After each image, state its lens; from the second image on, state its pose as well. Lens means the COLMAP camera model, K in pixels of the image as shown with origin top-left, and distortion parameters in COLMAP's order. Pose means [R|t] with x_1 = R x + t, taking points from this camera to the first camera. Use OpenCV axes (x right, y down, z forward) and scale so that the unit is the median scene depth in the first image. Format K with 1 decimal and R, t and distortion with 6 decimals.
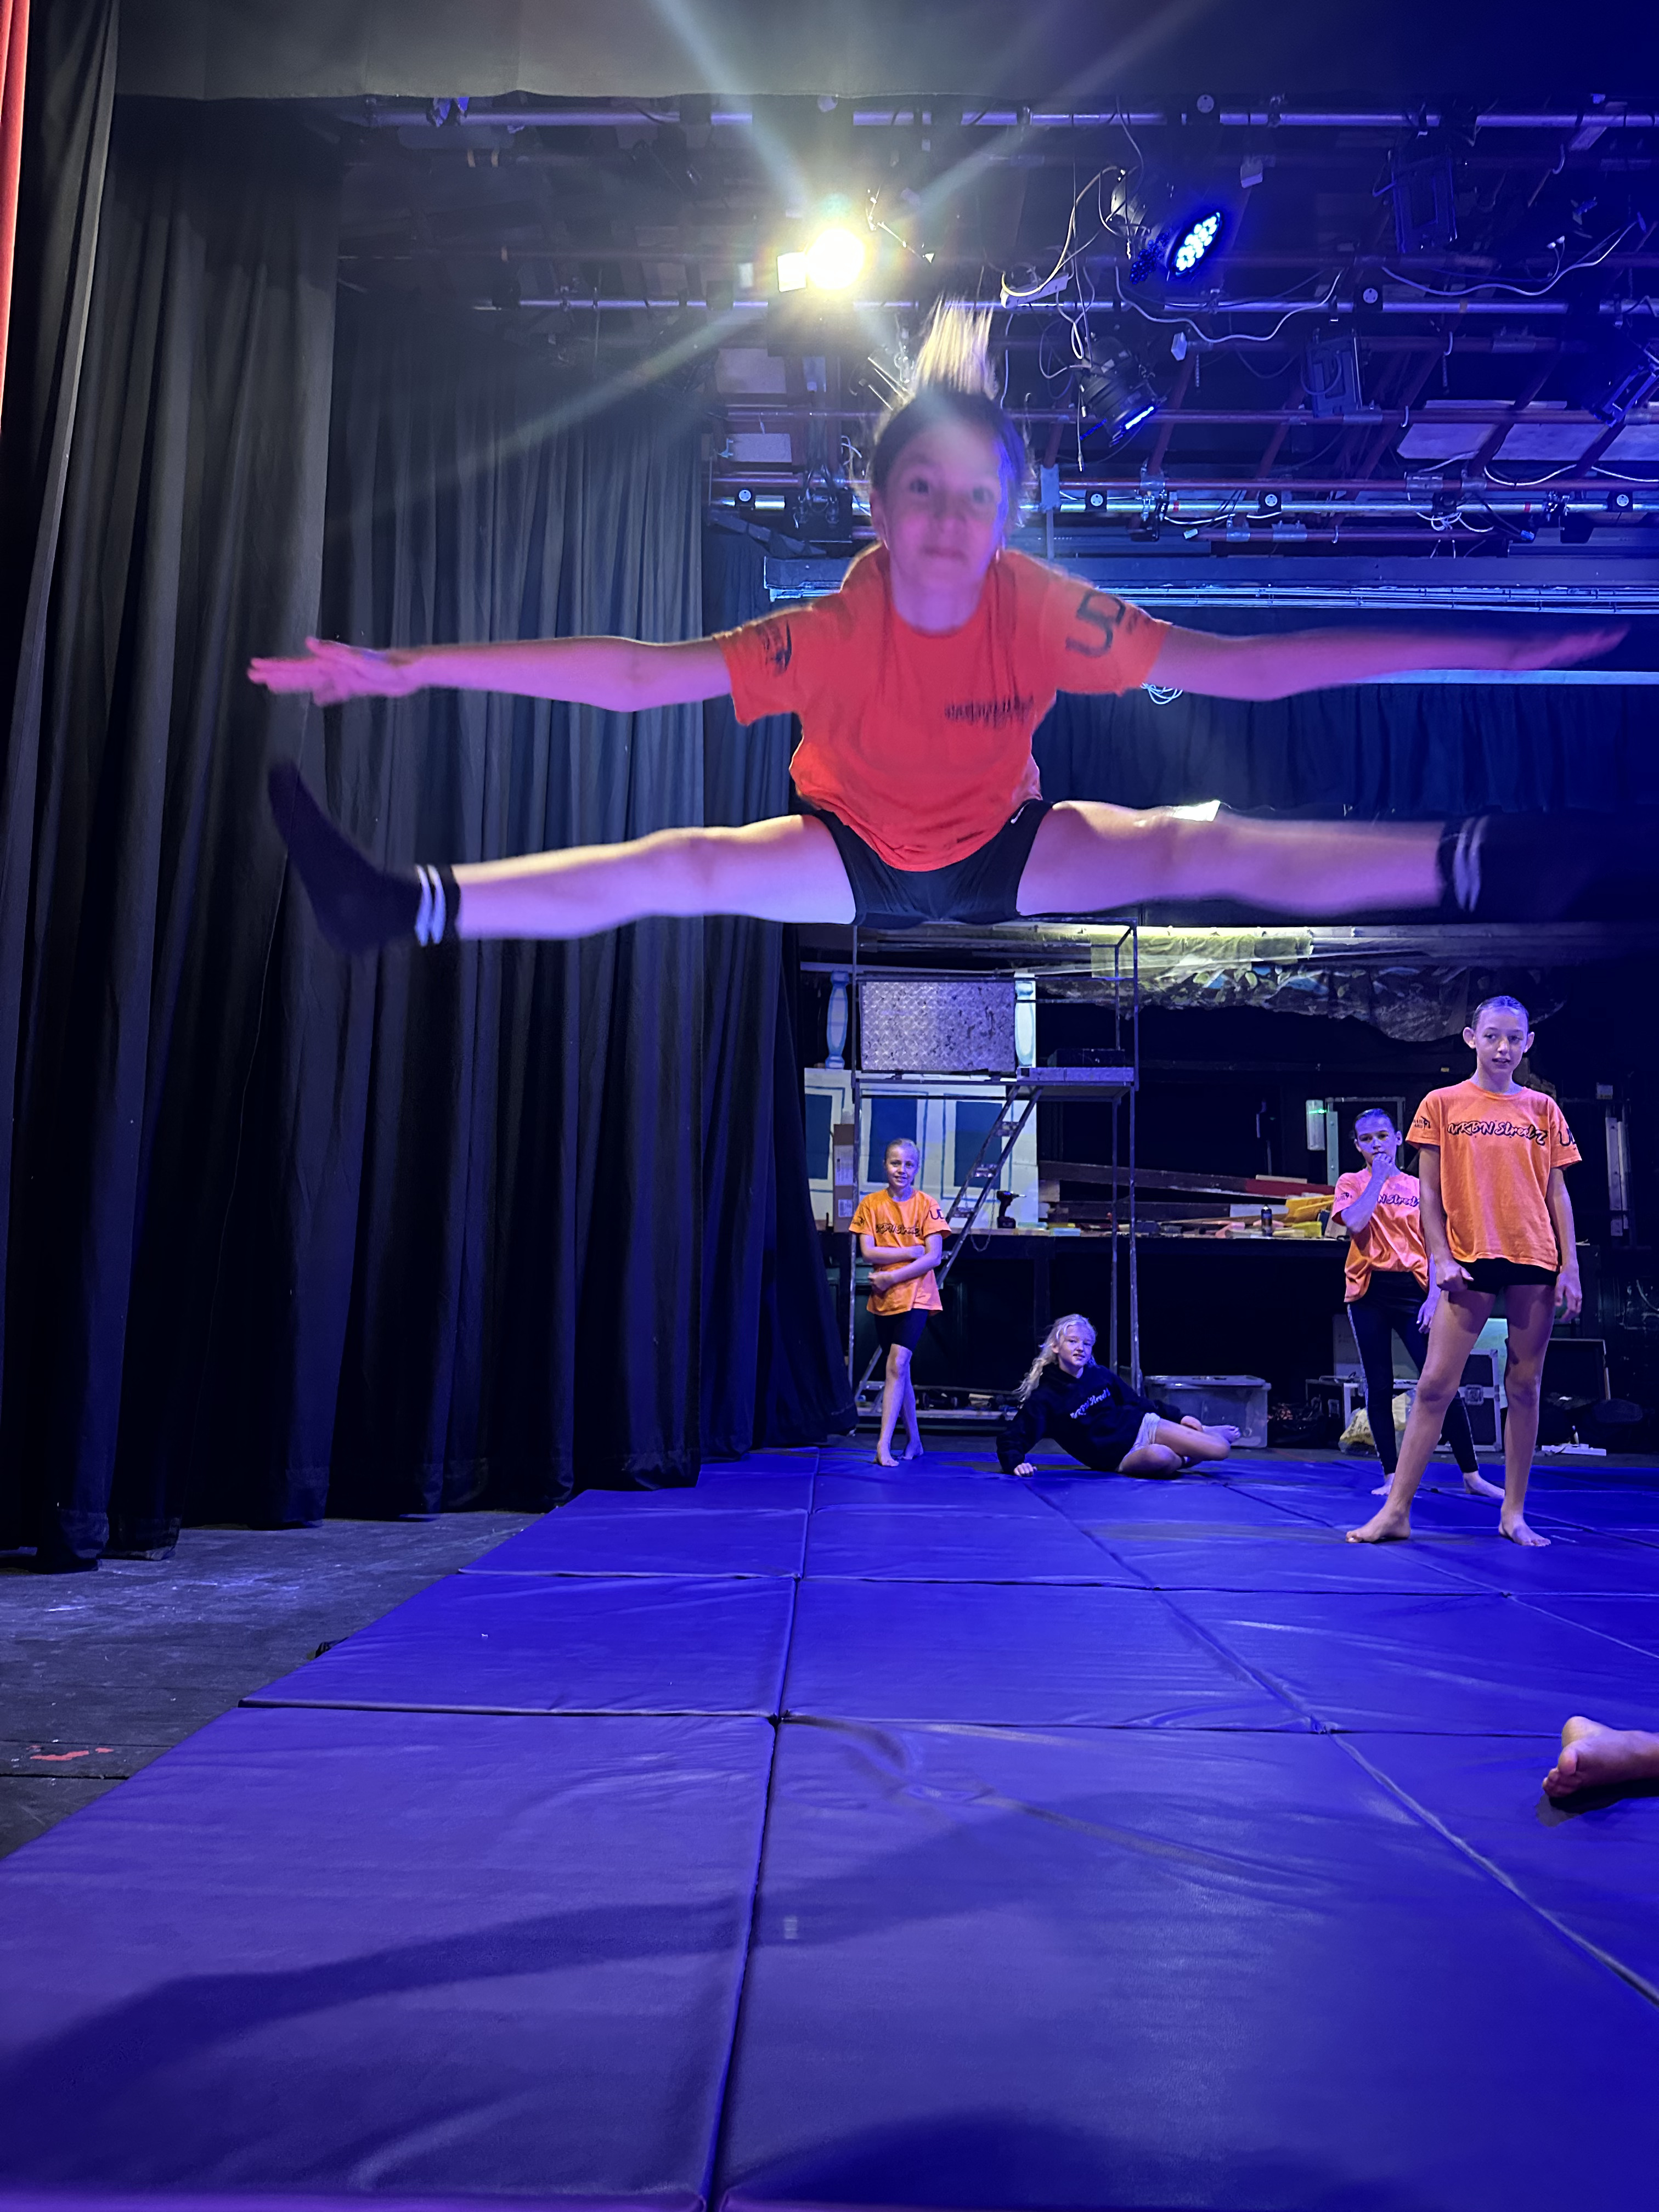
lens RADIAL K [[1510.0, 0, 839.6], [0, 1510.0, 1098.3], [0, 0, 1]] dist [0.009798, -0.029908]
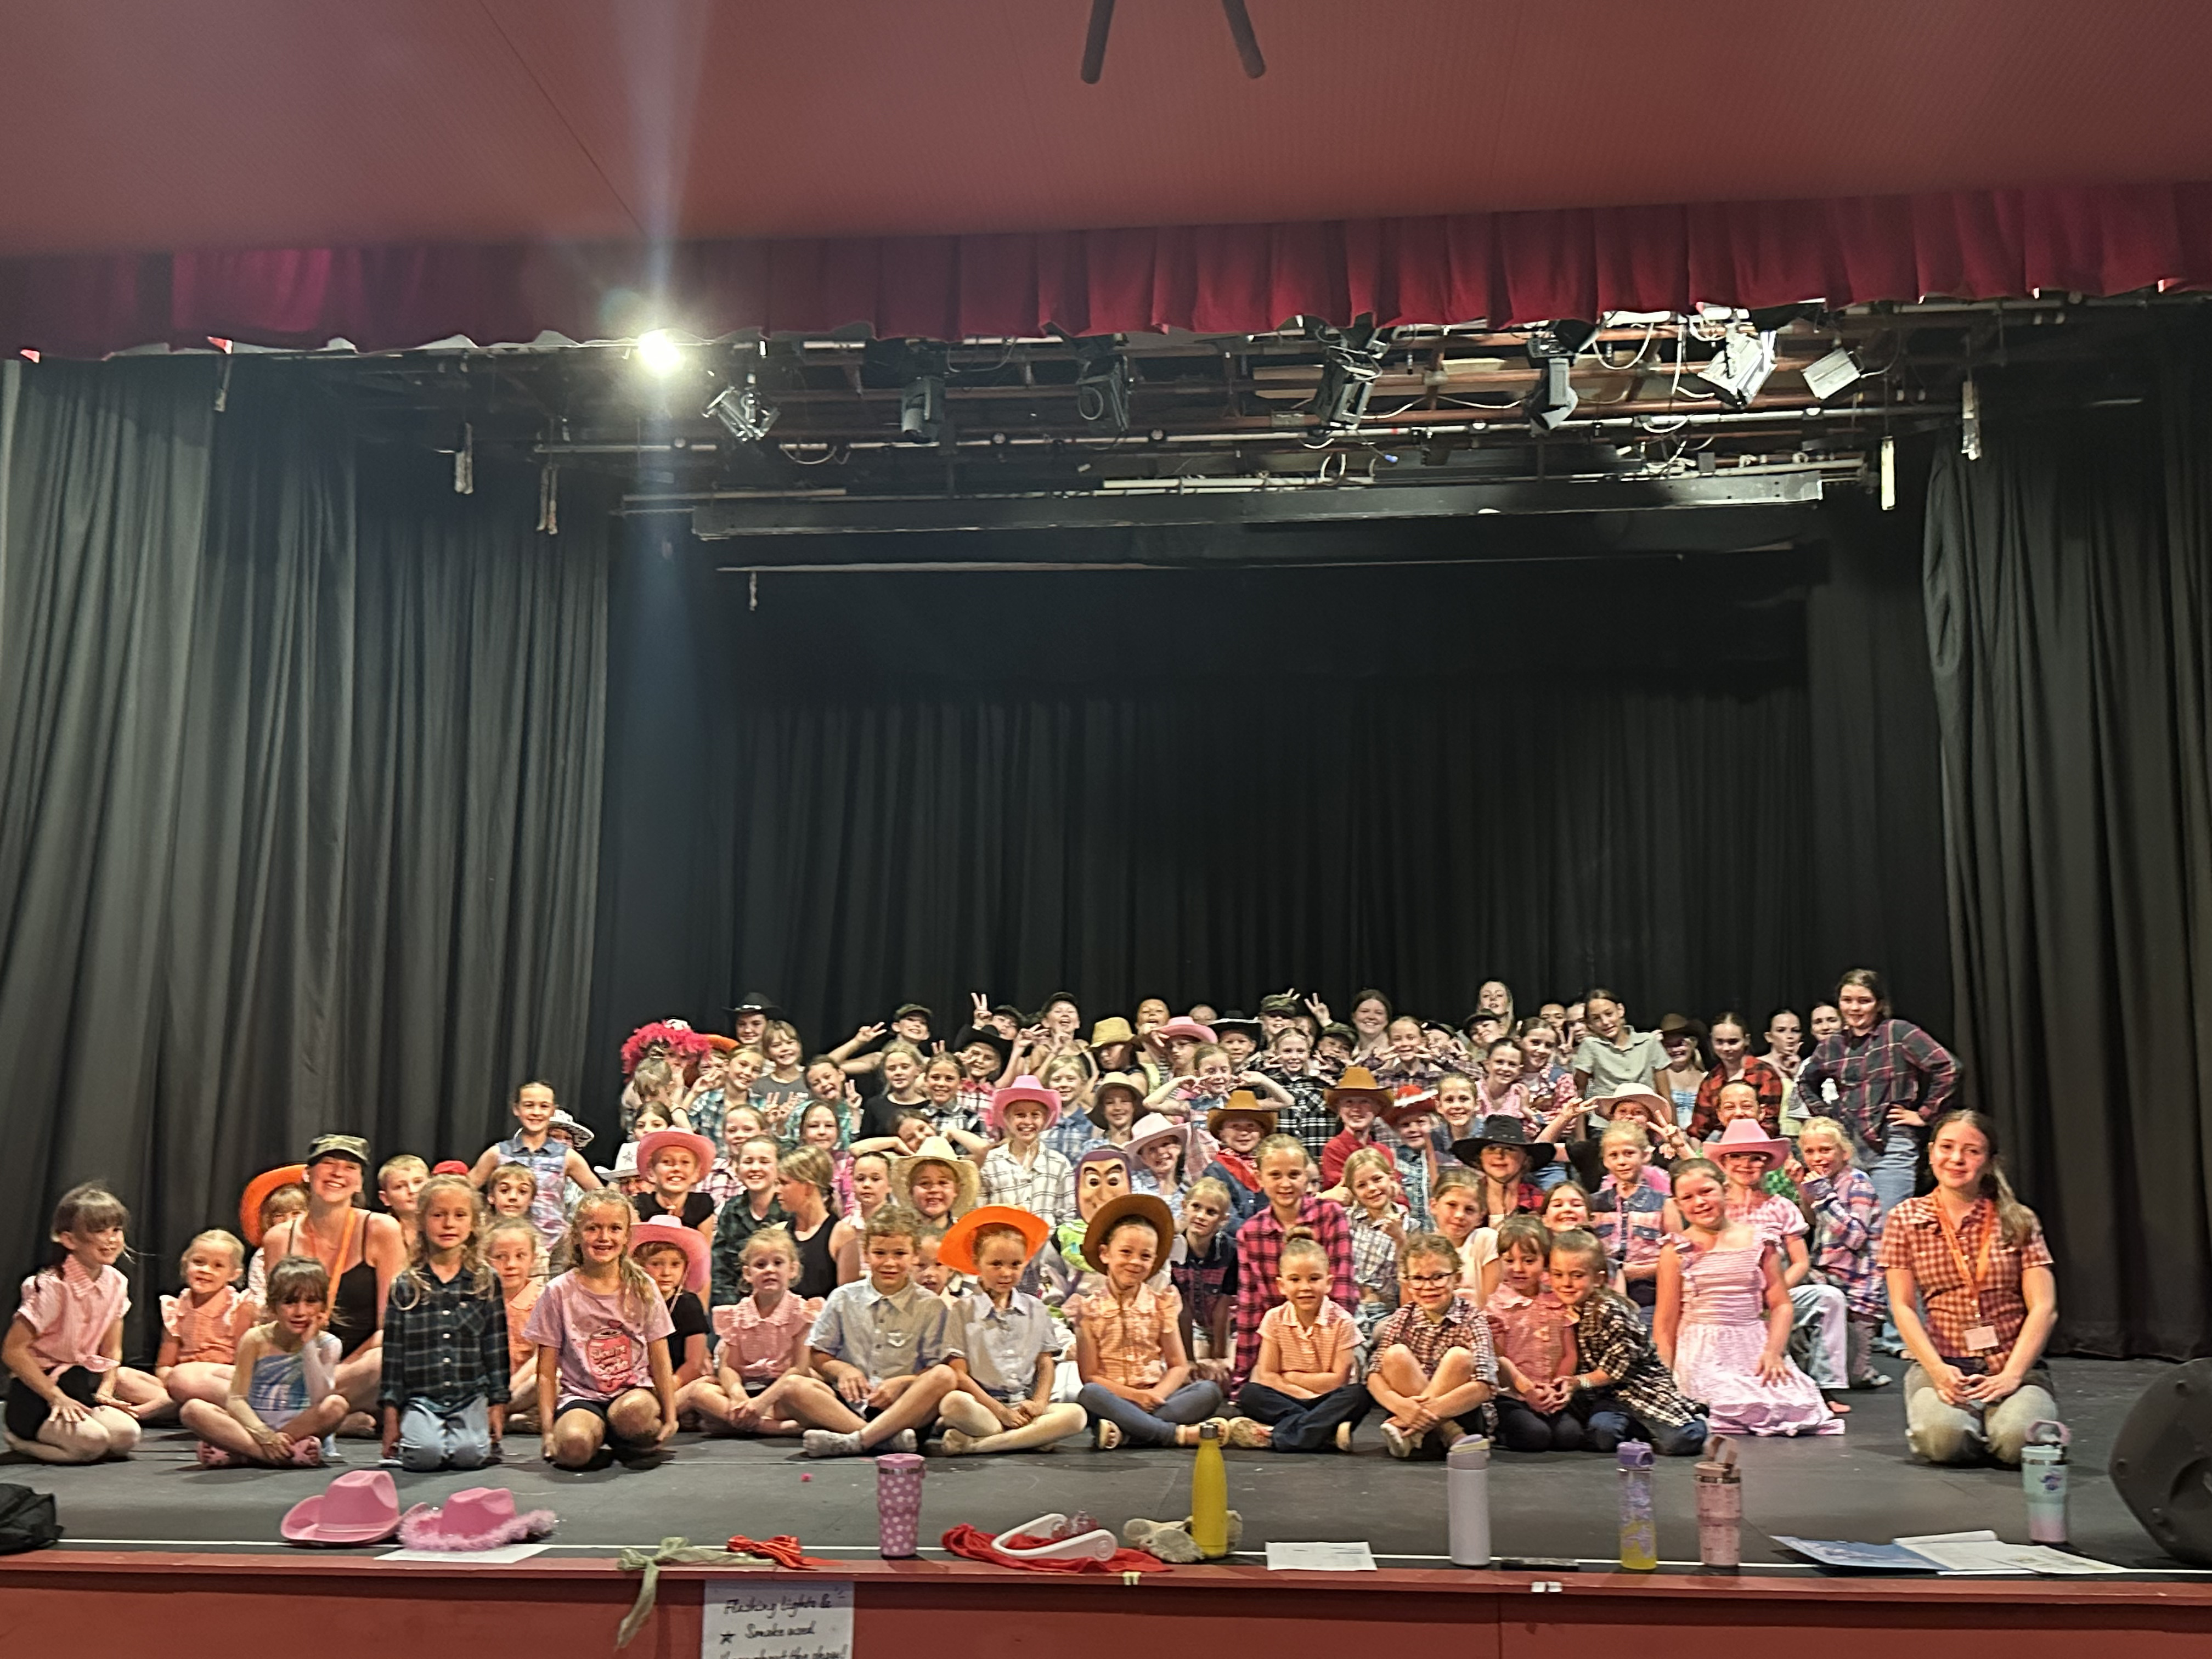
lens RADIAL K [[2240.6, 0, 1095.6], [0, 2240.6, 820.4], [0, 0, 1]] dist [0.005285, 0.000000]
pose [[0.996443, -0.018832, -0.082138, 0.349609], [0.019671, 0.999762, 0.009424, -0.127582], [0.081941, -0.011006, 0.996576, -0.568601]]
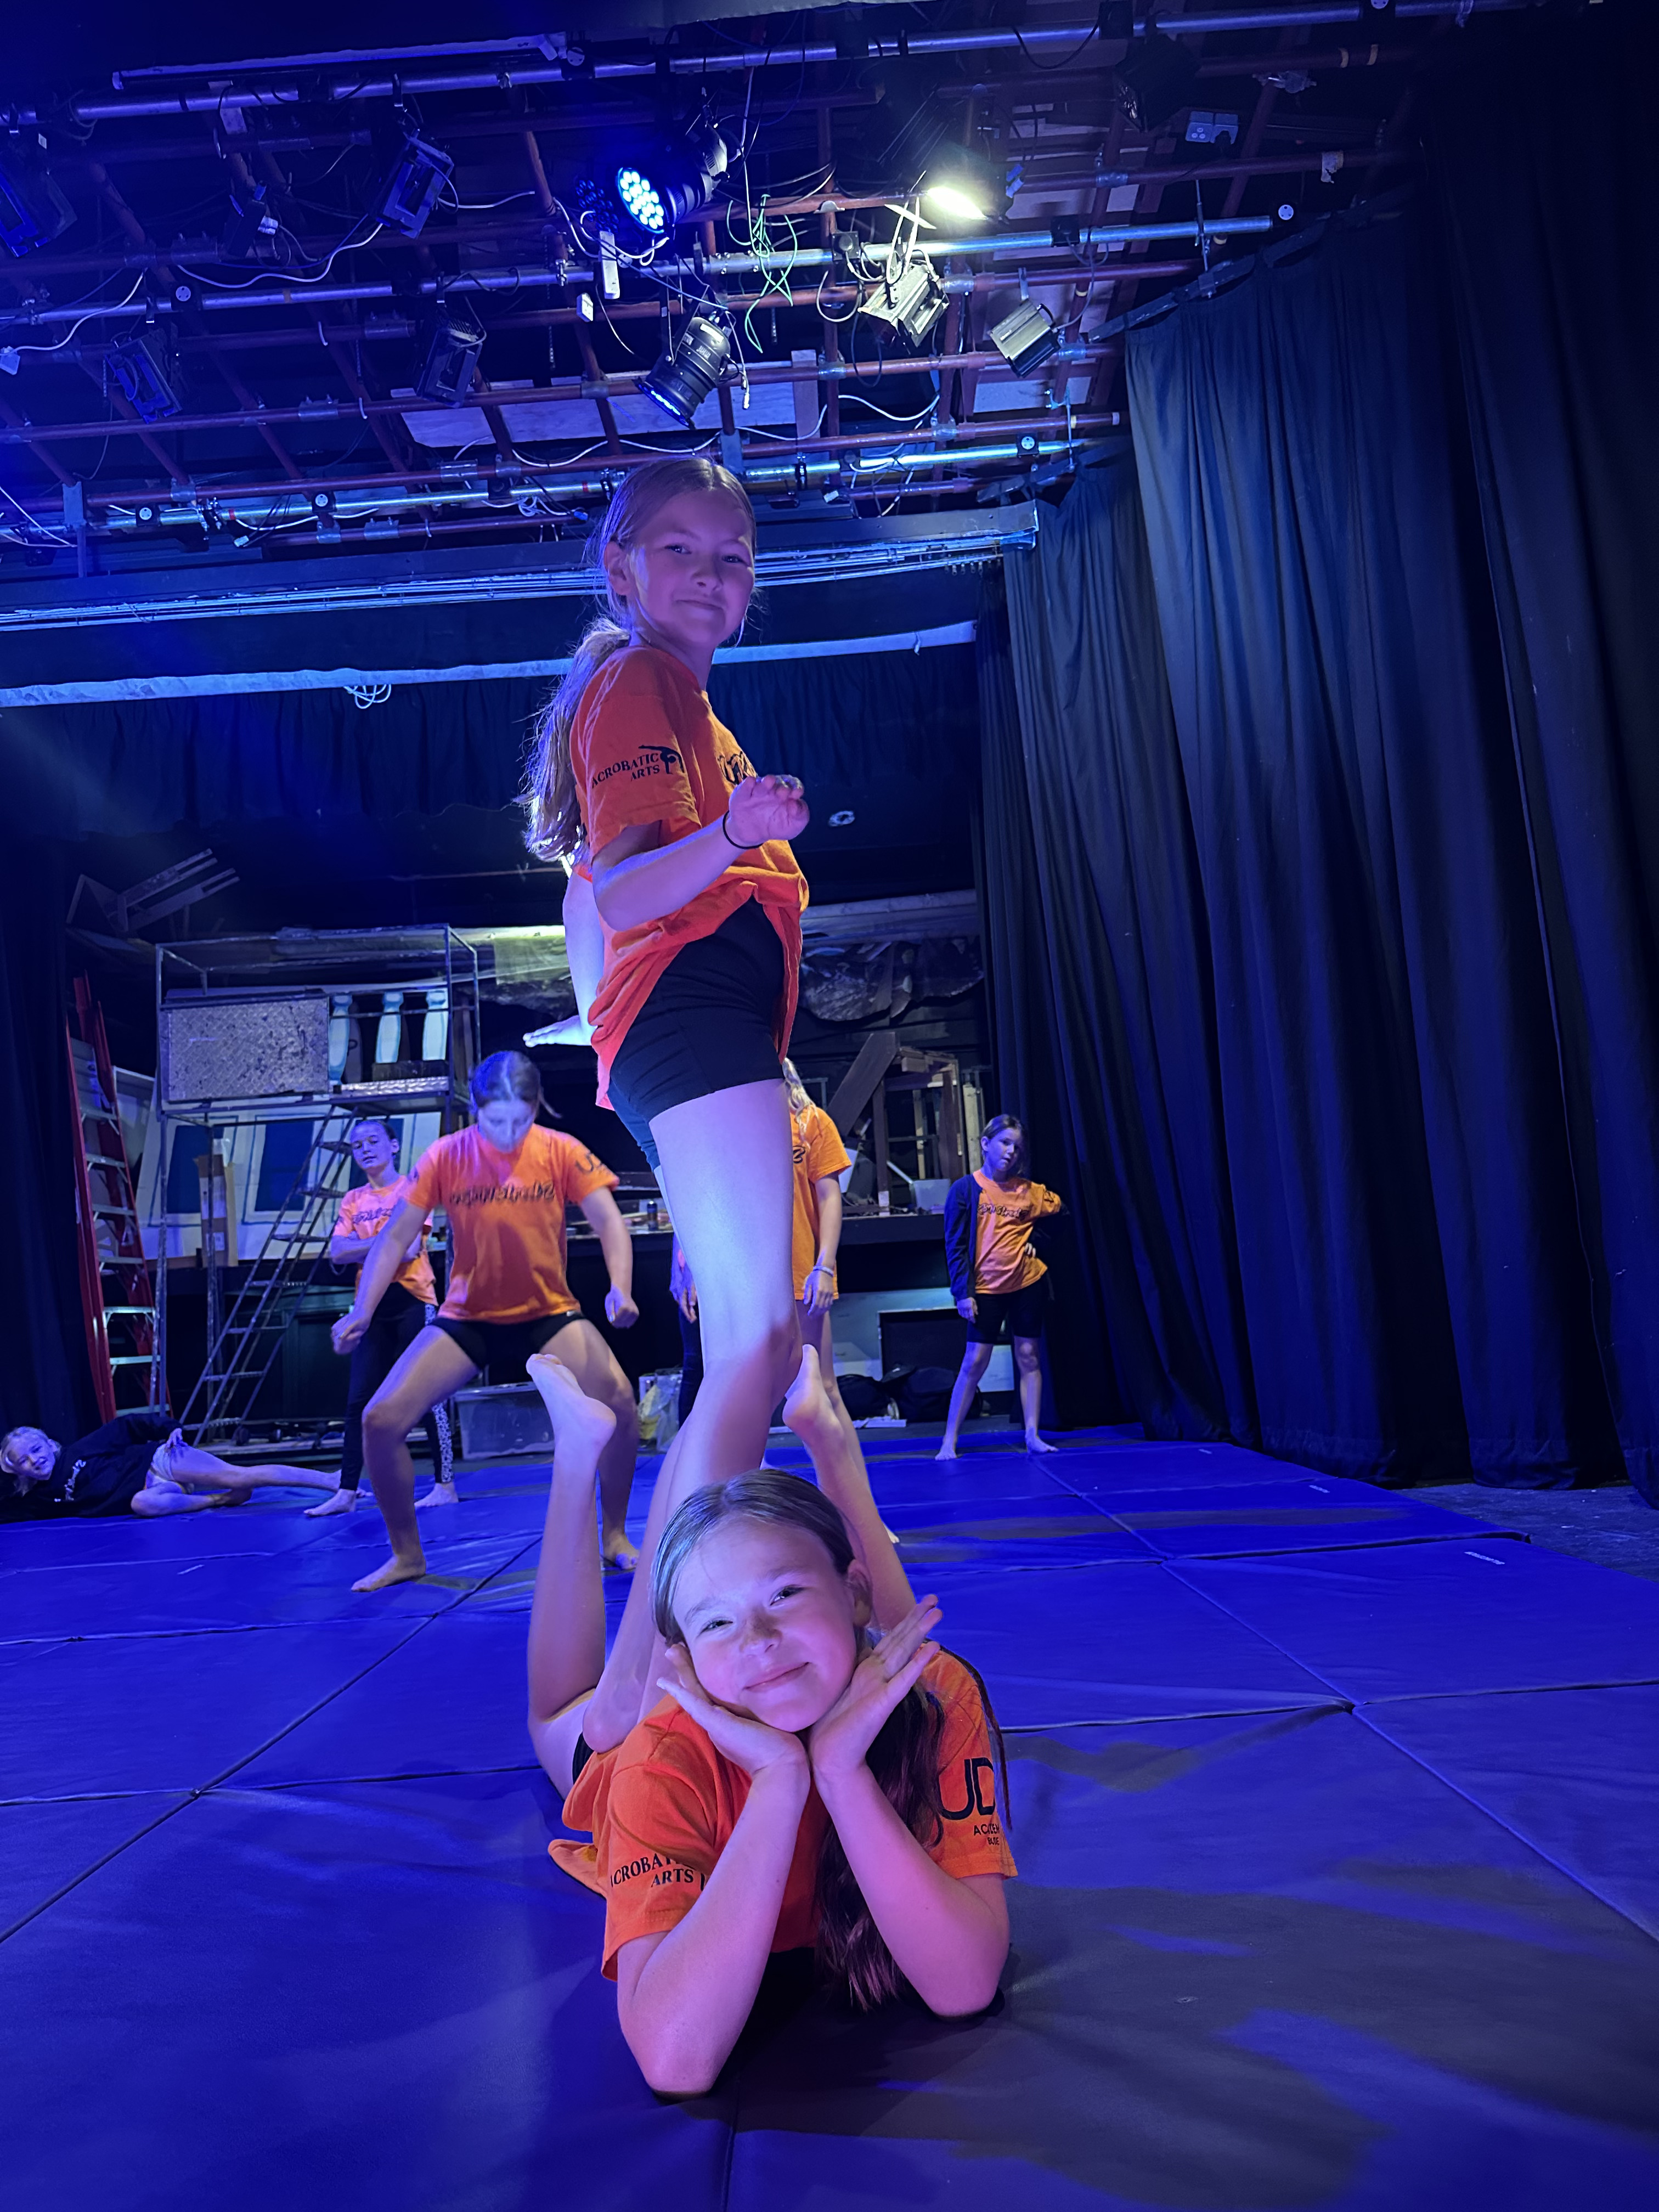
lens RADIAL K [[1510.0, 0, 843.1], [0, 1510.0, 1102.3], [0, 0, 1]] dist [0.009798, -0.029908]
pose [[0.997125, -0.075750, 0.001749, 0.558298], [0.075718, 0.997033, 0.013874, 0.002536], [-0.002795, -0.013702, 0.999902, 0.019671]]
